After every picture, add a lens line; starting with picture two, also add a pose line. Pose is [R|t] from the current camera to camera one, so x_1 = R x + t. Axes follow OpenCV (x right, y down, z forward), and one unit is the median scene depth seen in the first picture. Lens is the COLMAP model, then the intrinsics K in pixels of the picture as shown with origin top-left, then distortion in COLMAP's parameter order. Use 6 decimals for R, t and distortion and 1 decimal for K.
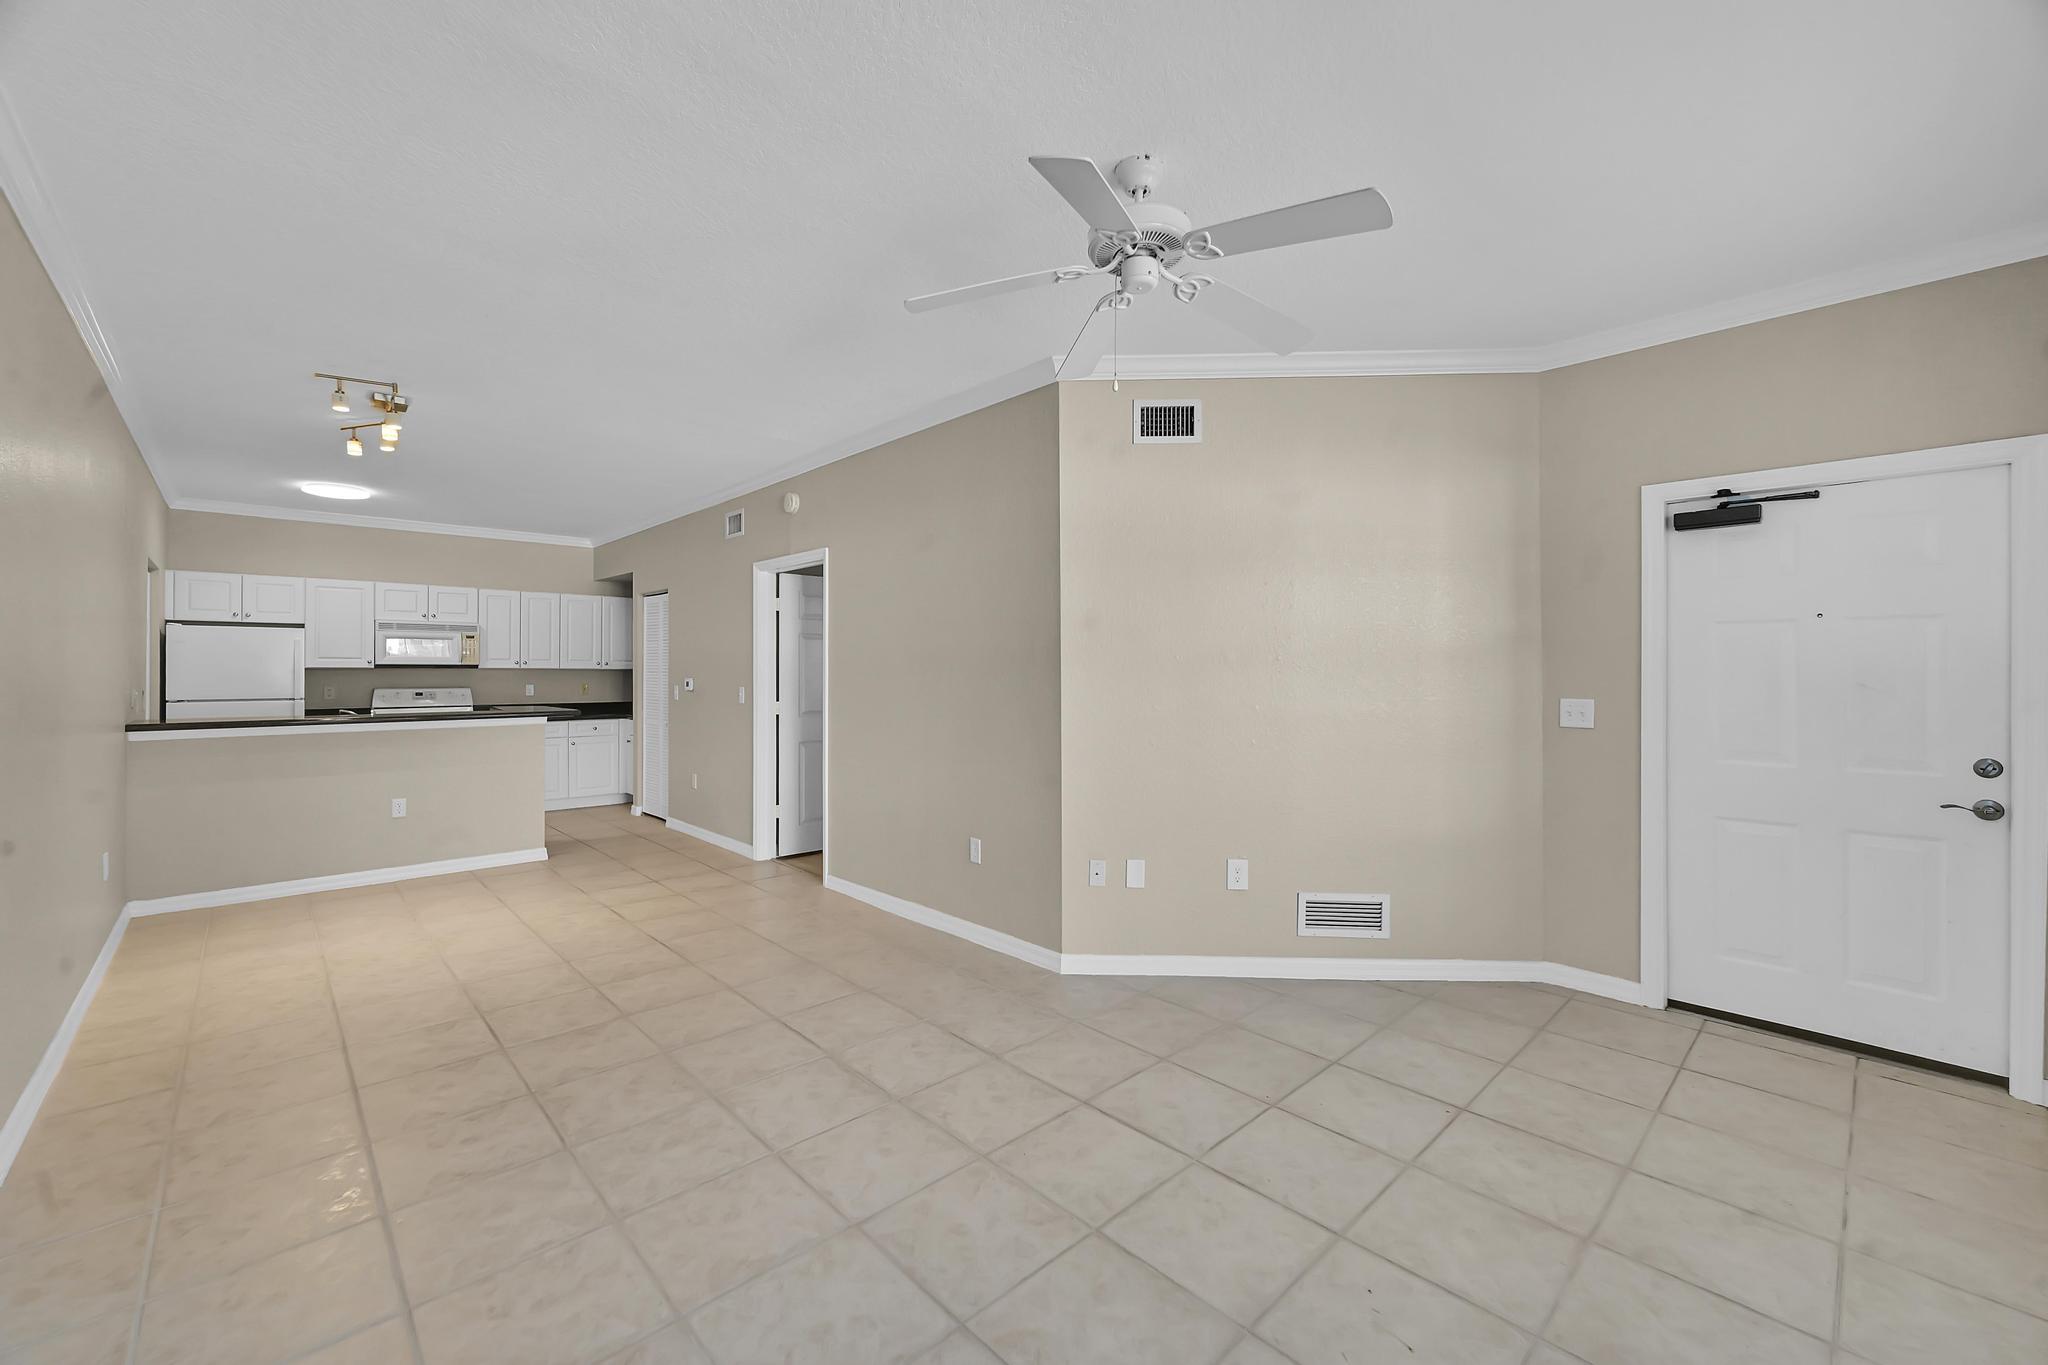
lens RADIAL K [[808.0, 0, 1020.0], [0, 808.0, 686.8], [0, 0, 1]] dist [0.003853, 0.000098]
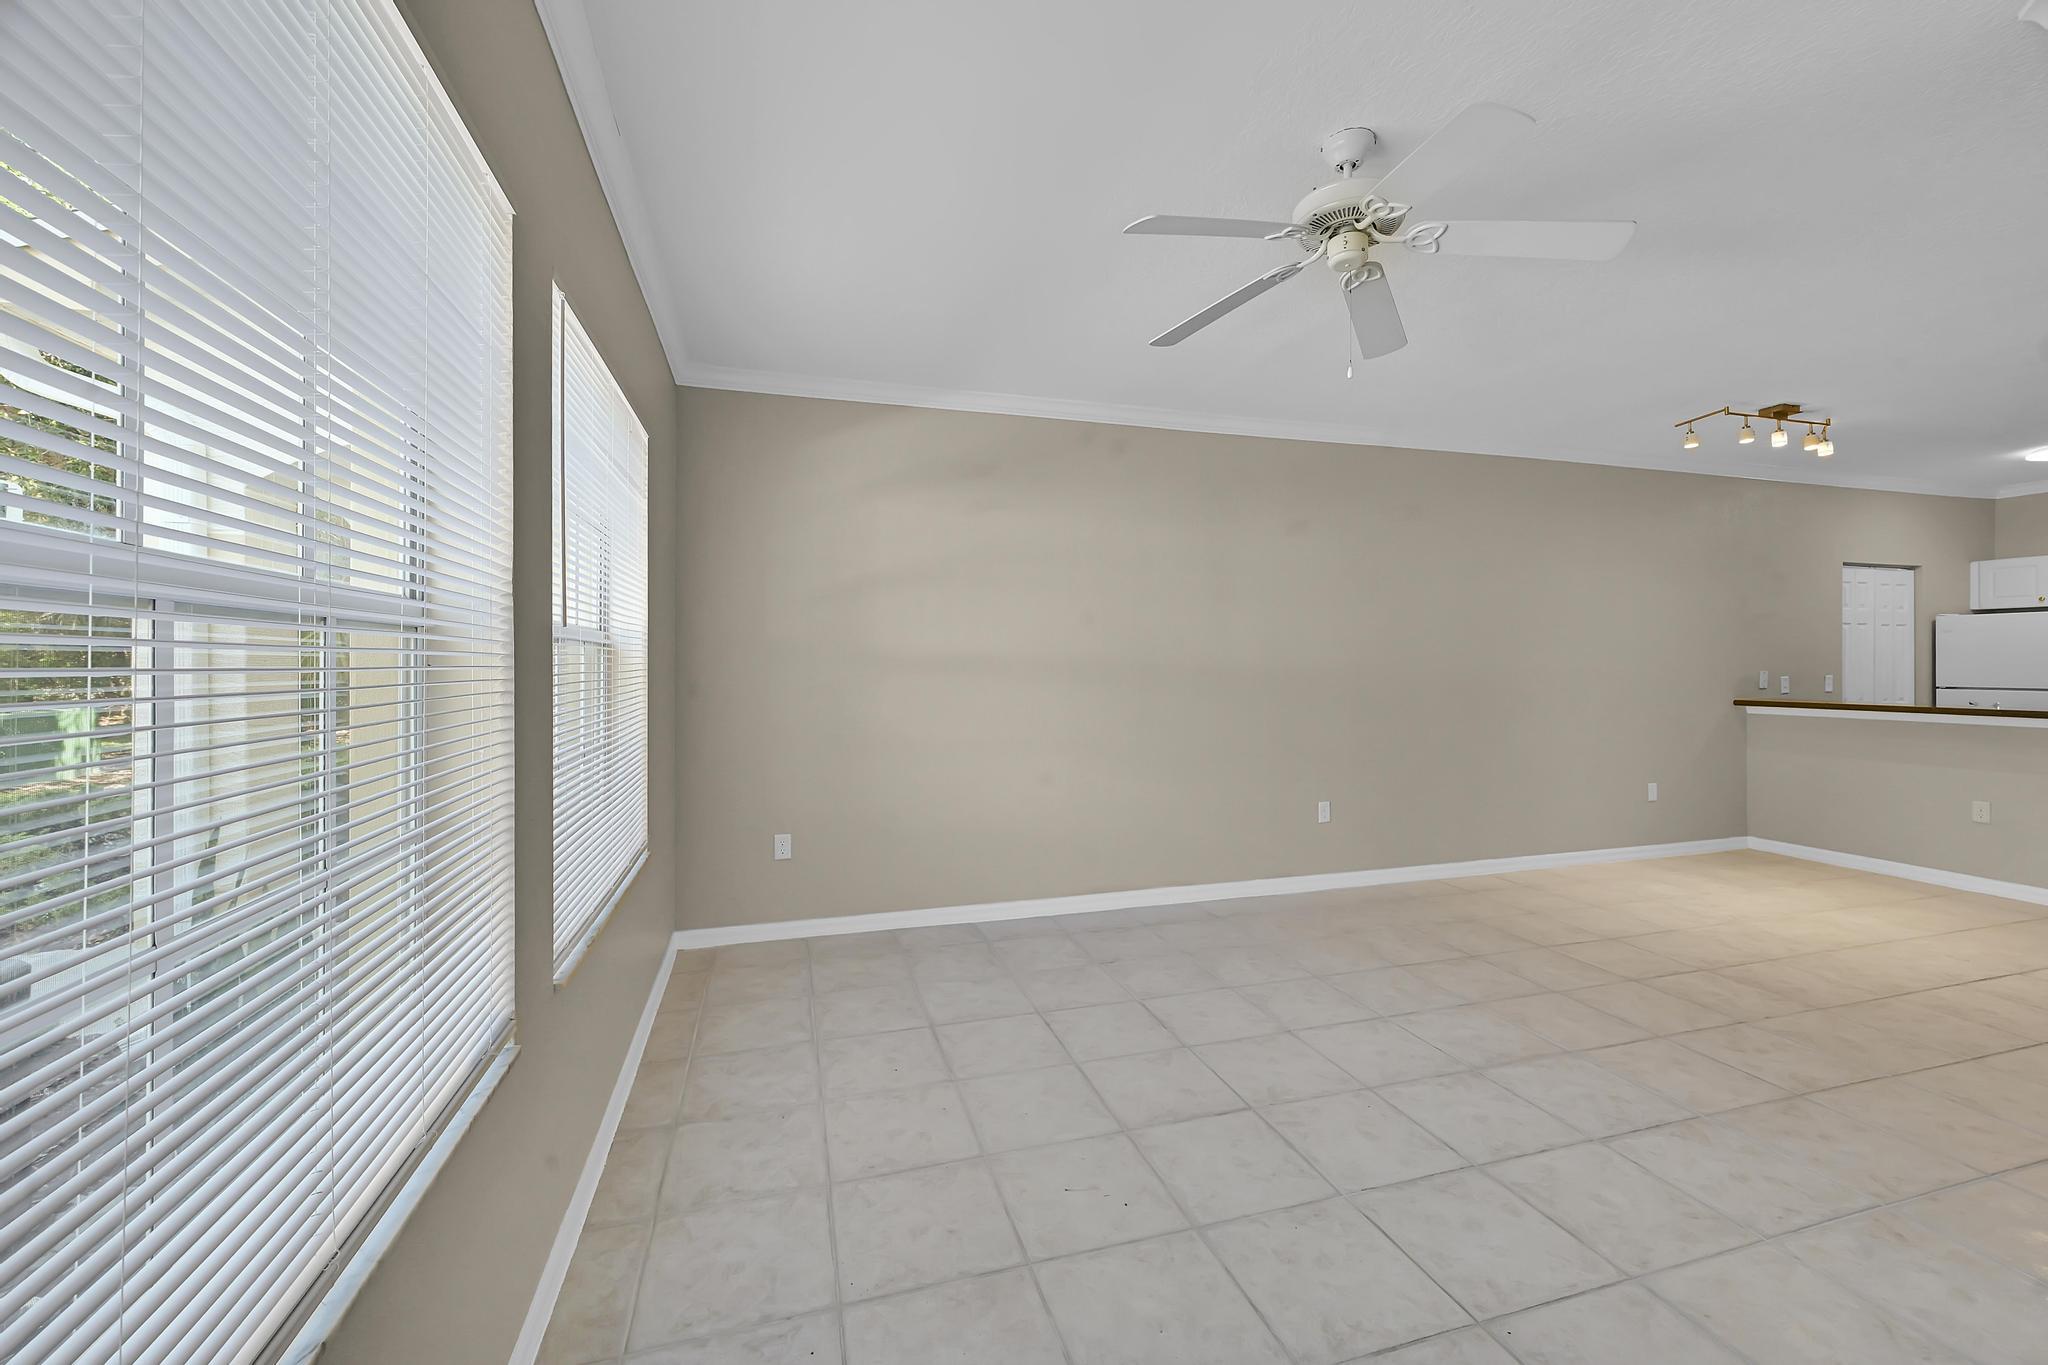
lens RADIAL K [[808.0, 0, 1020.0], [0, 808.0, 686.8], [0, 0, 1]] dist [0.003853, 0.000098]
pose [[-0.446348, 0.025271, -0.894503, 0.920666], [-0.014446, 0.999267, 0.035439, -0.006019], [0.894743, 0.028740, -0.445656, 0.836169]]
